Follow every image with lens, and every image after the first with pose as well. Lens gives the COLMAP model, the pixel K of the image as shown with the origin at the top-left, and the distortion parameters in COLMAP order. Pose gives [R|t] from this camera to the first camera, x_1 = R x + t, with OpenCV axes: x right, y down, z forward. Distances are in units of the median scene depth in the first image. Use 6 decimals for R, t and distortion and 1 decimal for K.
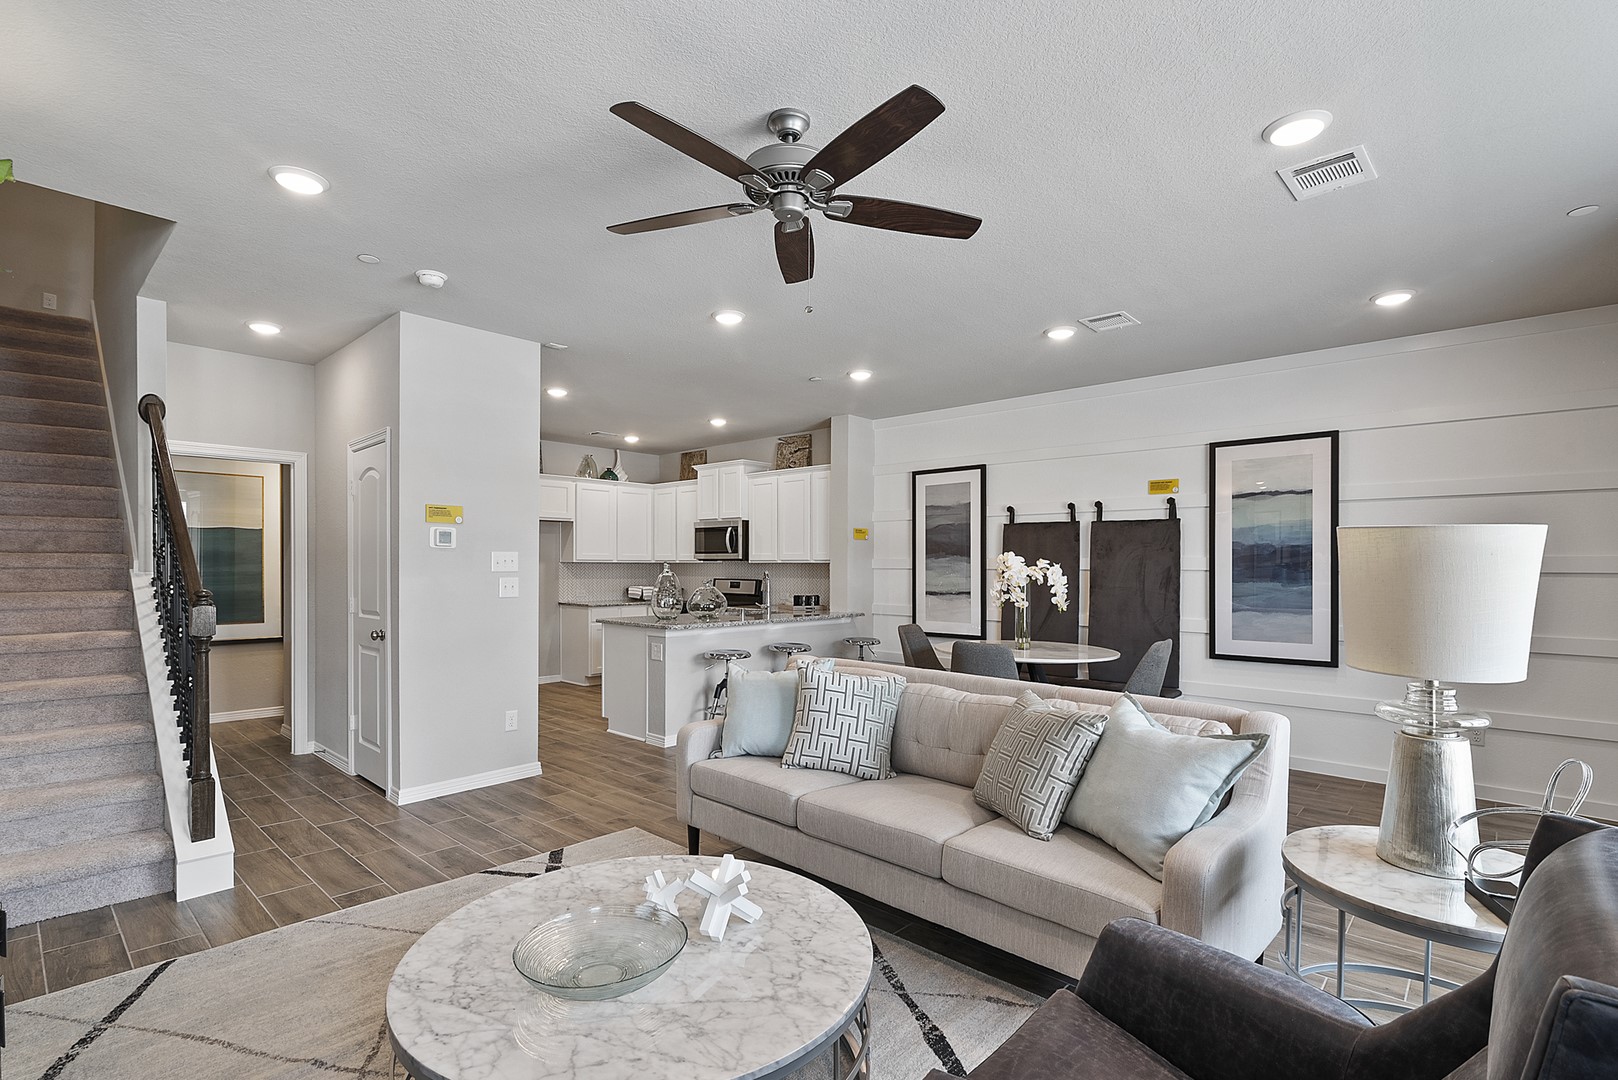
lens RADIAL K [[758.5, 0, 794.4], [0, 758.5, 562.1], [0, 0, 1]] dist [-0.011459, -0.000003]
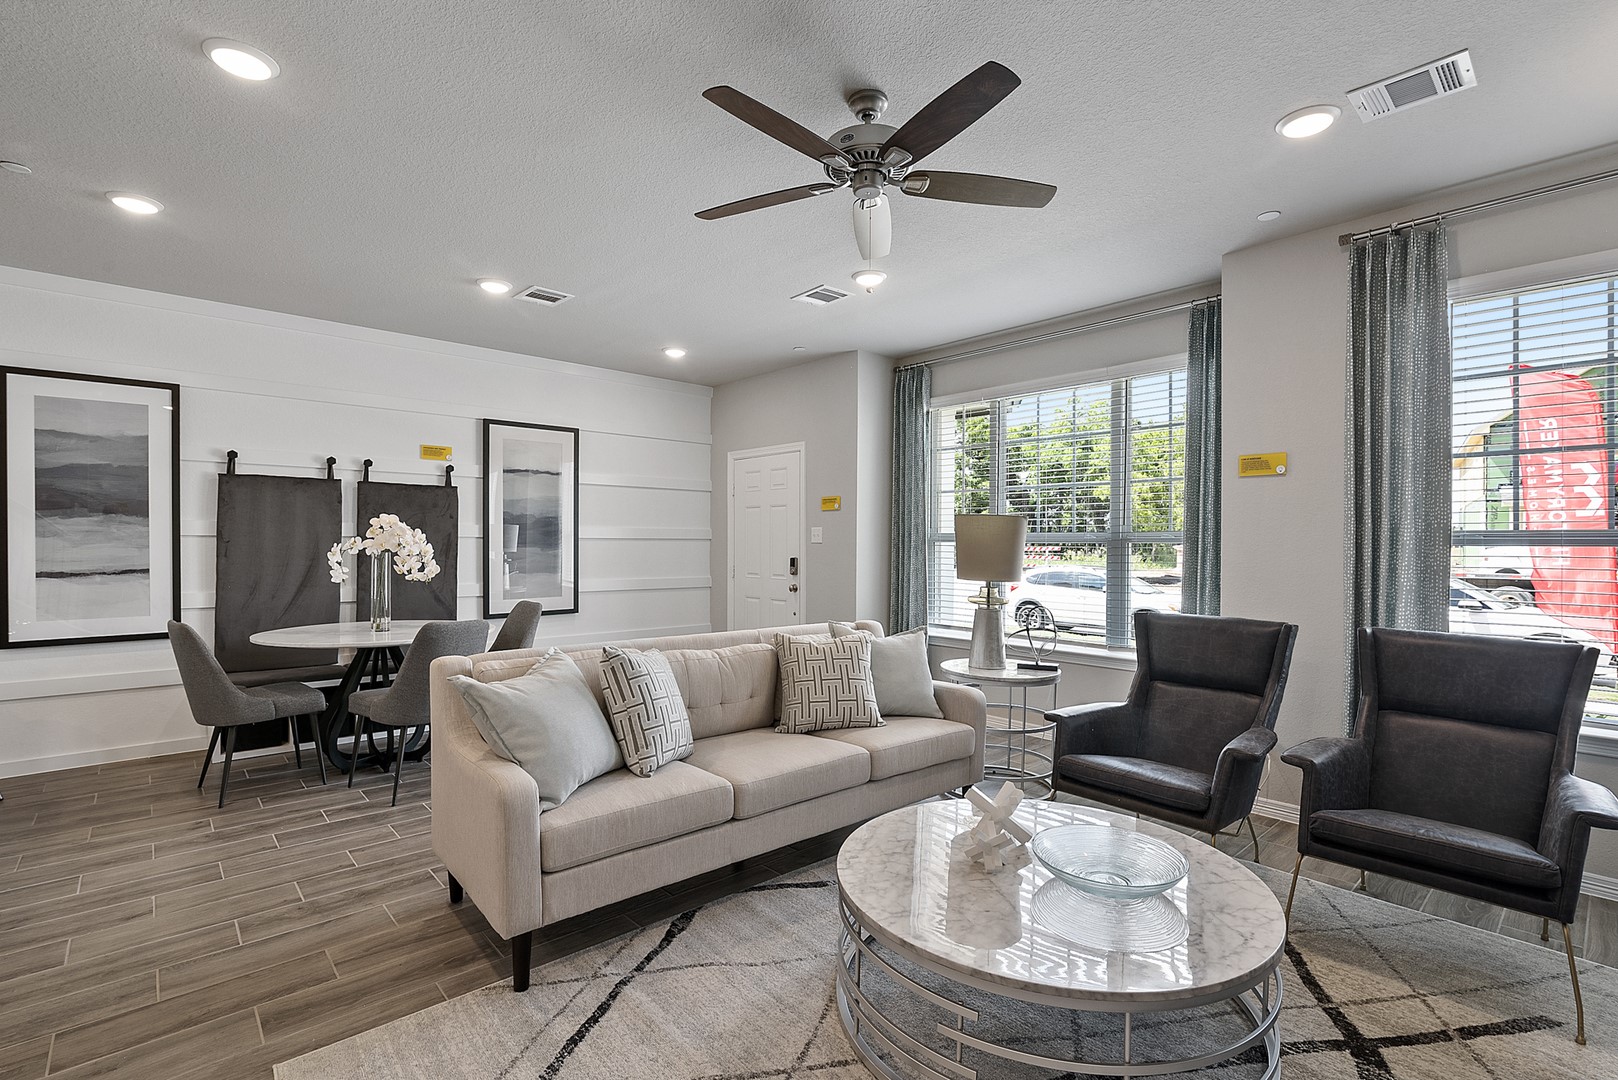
lens RADIAL K [[748.3, 0, 818.1], [0, 748.3, 543.7], [0, 0, 1]] dist [-0.012137, -0.000133]
pose [[0.074580, -0.007487, 0.997187, -0.351258], [-0.010386, 0.999912, 0.008285, 0.004536], [-0.997161, -0.010974, 0.074496, 0.333231]]
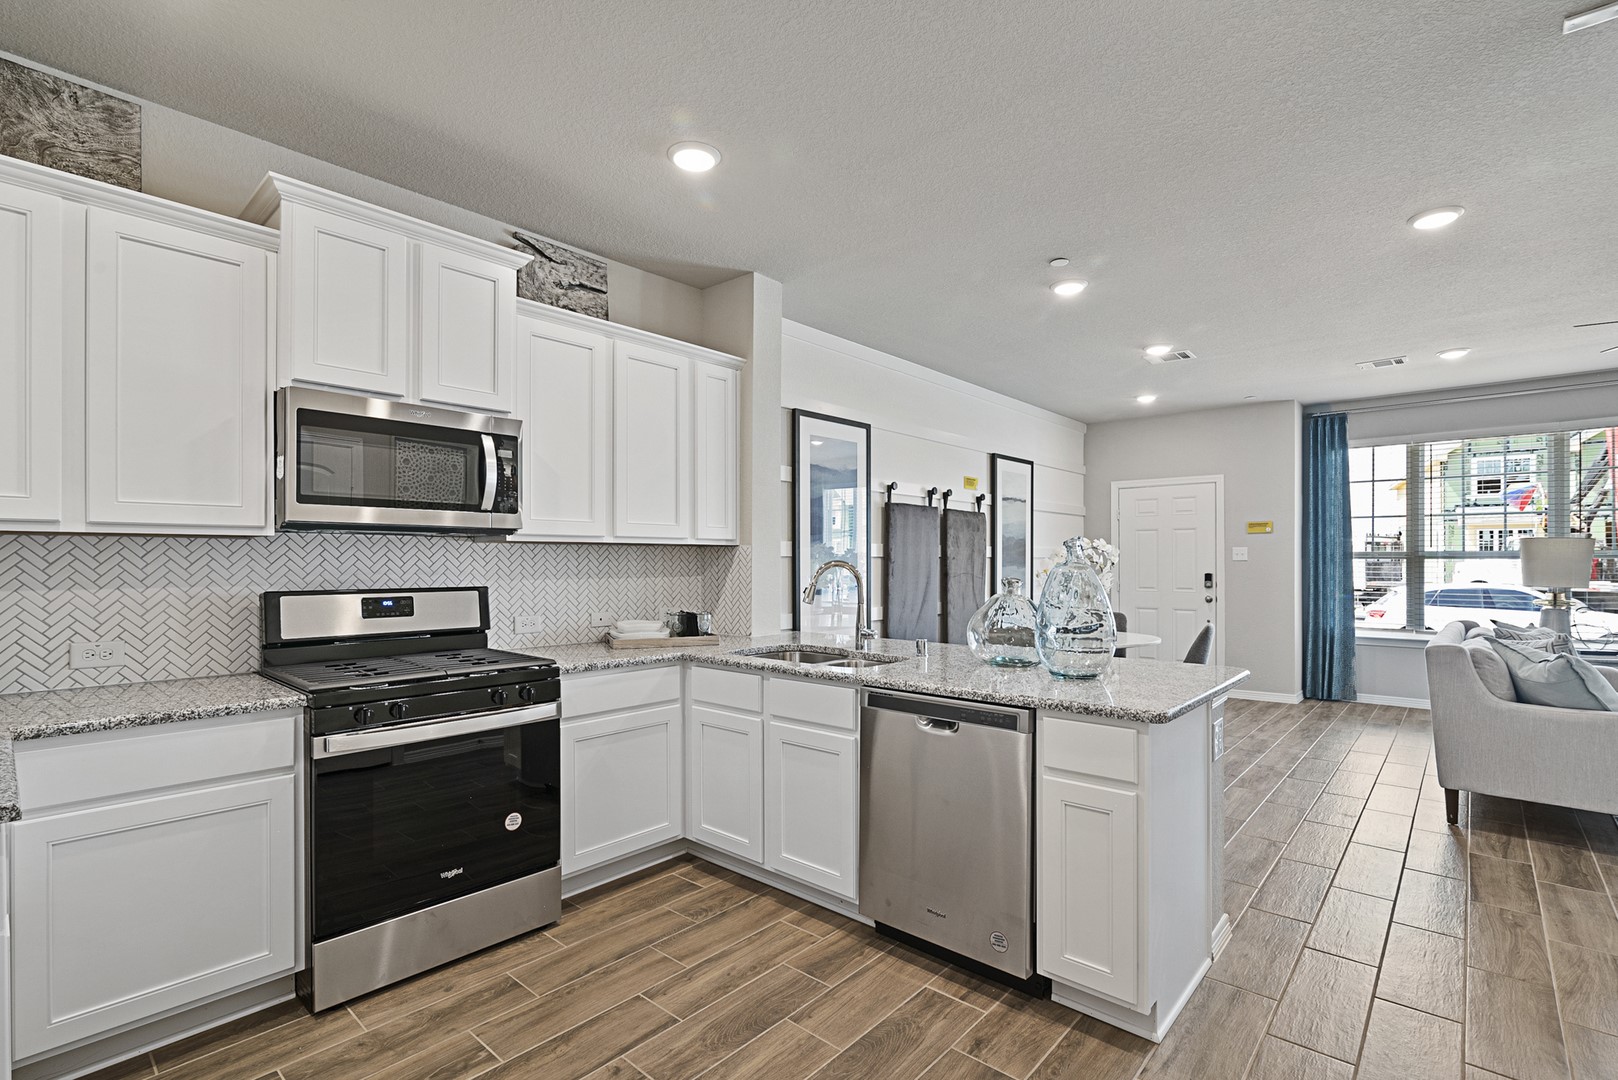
lens RADIAL K [[748.3, 0, 818.1], [0, 748.3, 543.7], [0, 0, 1]] dist [-0.012137, -0.000133]
pose [[-0.037133, 0.015675, 0.999187, -0.486065], [-0.006091, 0.999855, -0.015912, 0.007835], [-0.999292, -0.006677, -0.037033, 0.992372]]
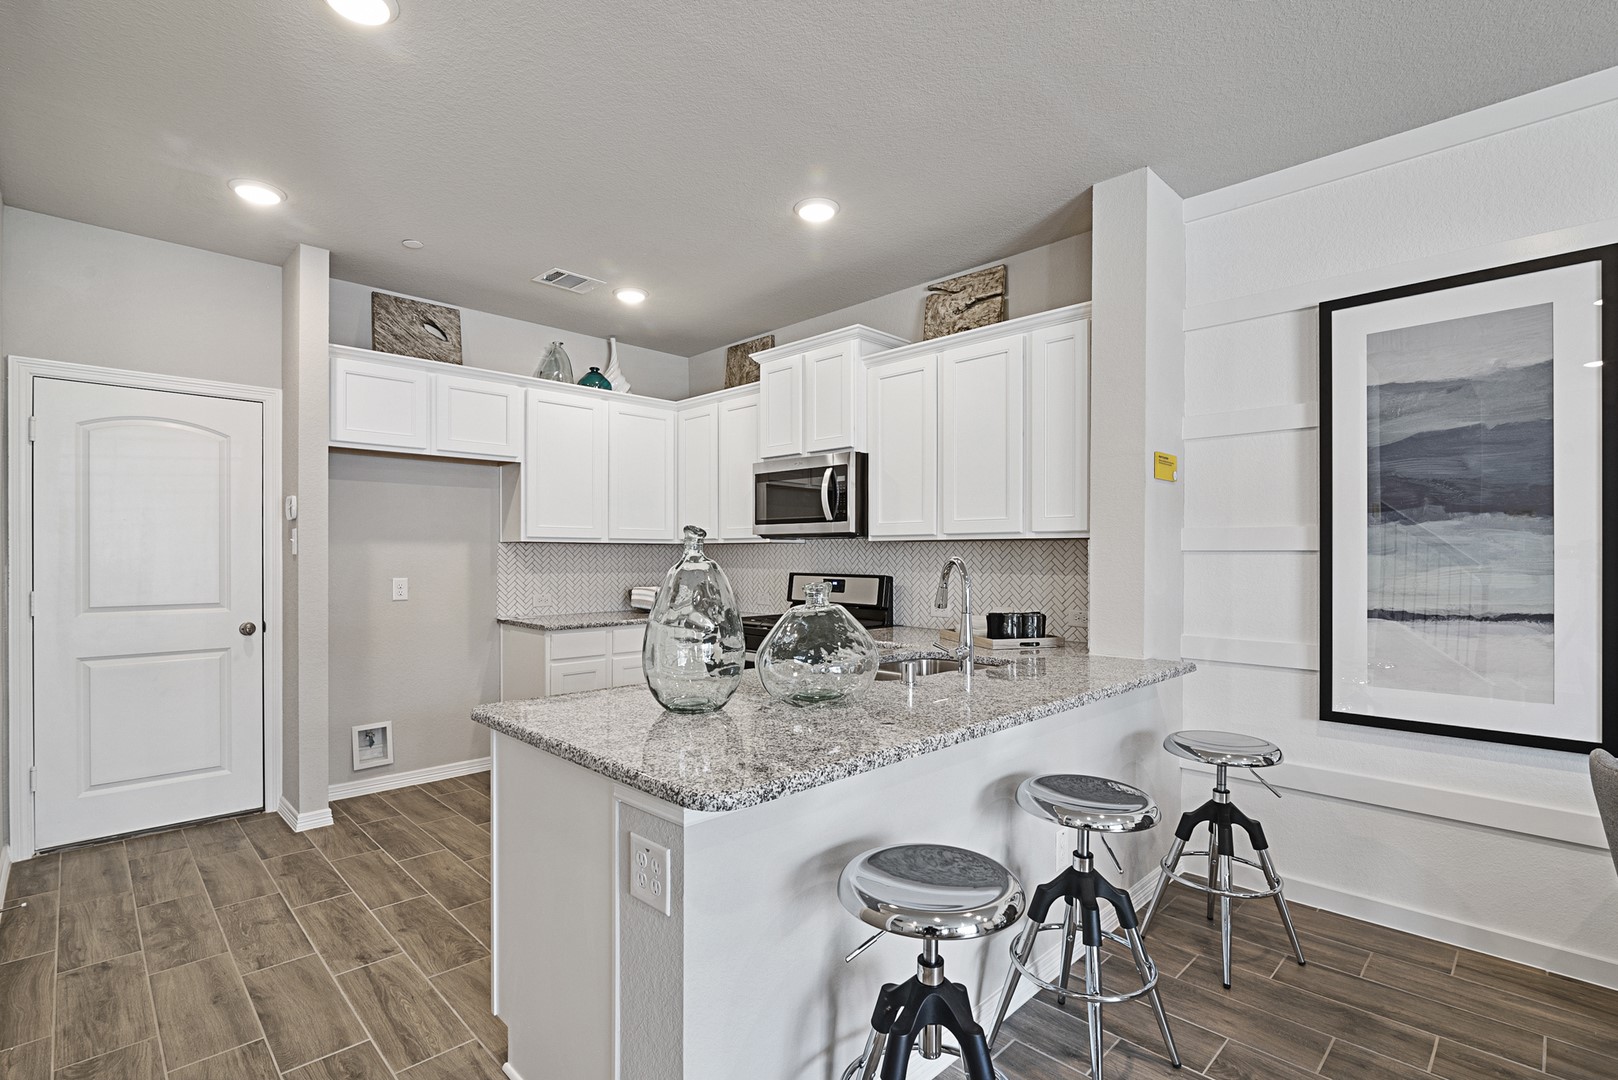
lens RADIAL K [[758.5, 0, 794.4], [0, 758.5, 562.1], [0, 0, 1]] dist [-0.011459, -0.000003]
pose [[0.998654, 0.000230, -0.051869, -0.094212], [0.000441, 0.999916, 0.012923, 0.009149], [0.051867, -0.012928, 0.998570, 0.588165]]
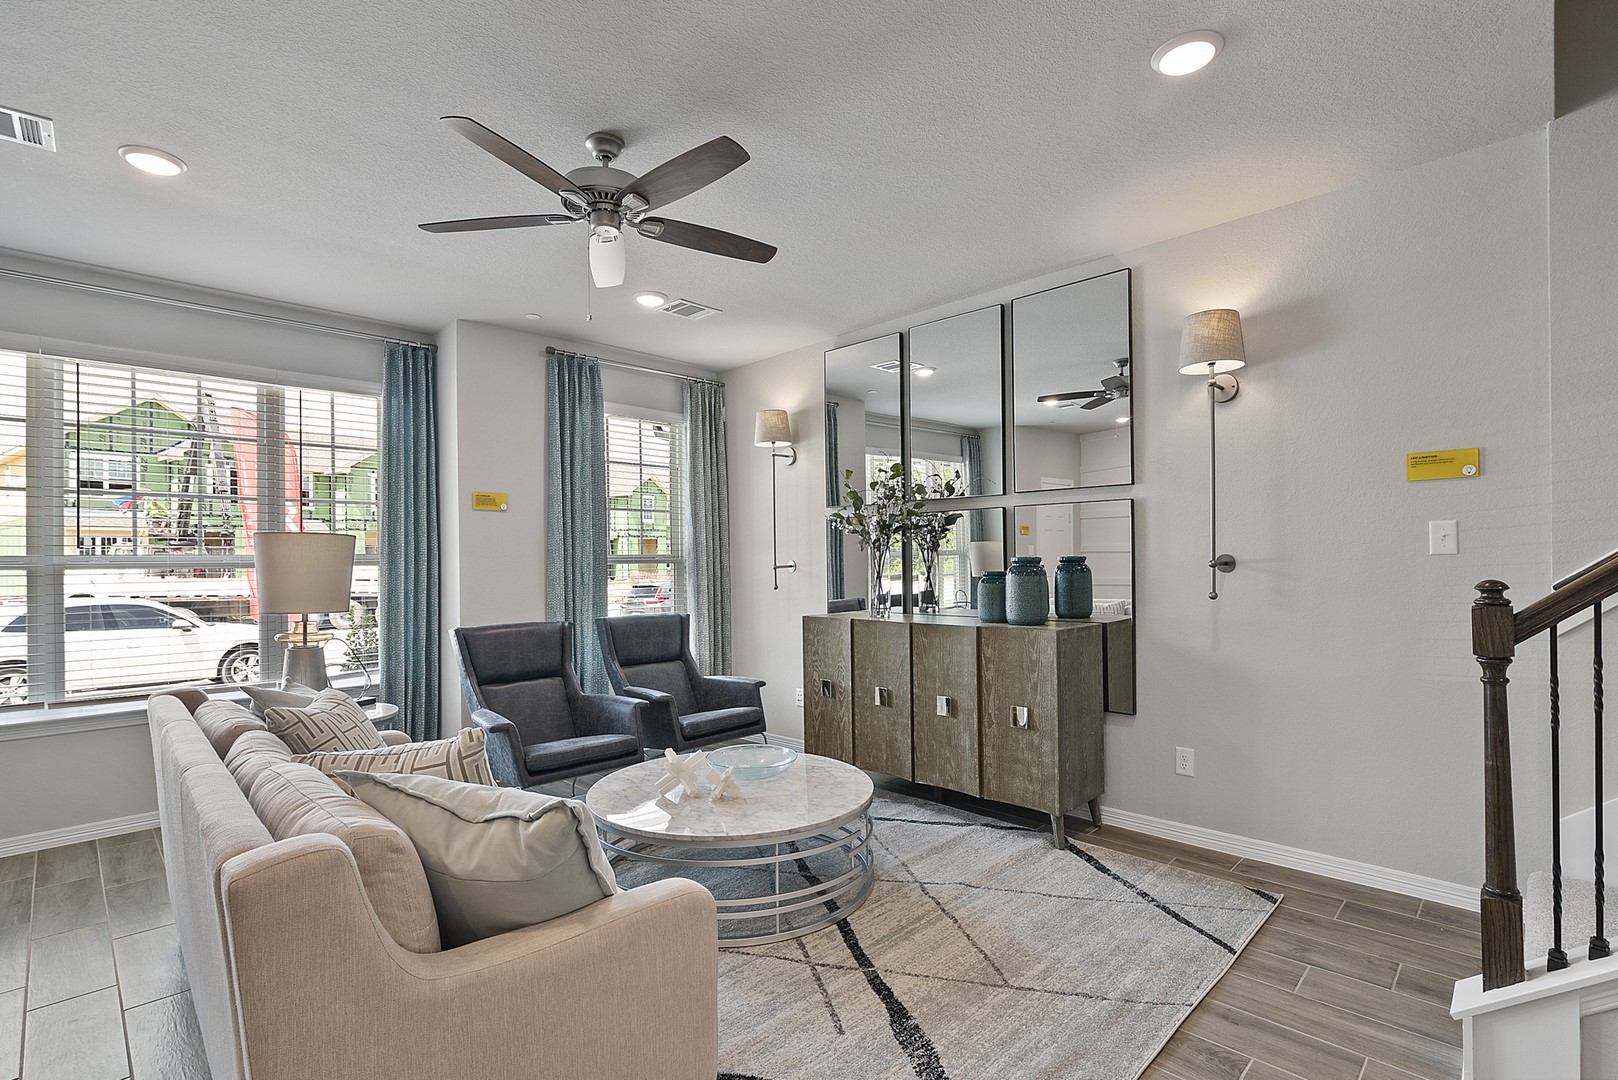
lens RADIAL K [[748.3, 0, 818.1], [0, 748.3, 543.7], [0, 0, 1]] dist [-0.012137, -0.000133]
pose [[-0.999911, 0.008944, 0.009915, -0.107401], [0.008674, 0.999599, -0.026953, 0.007686], [-0.010152, -0.026864, -0.999588, 0.698218]]
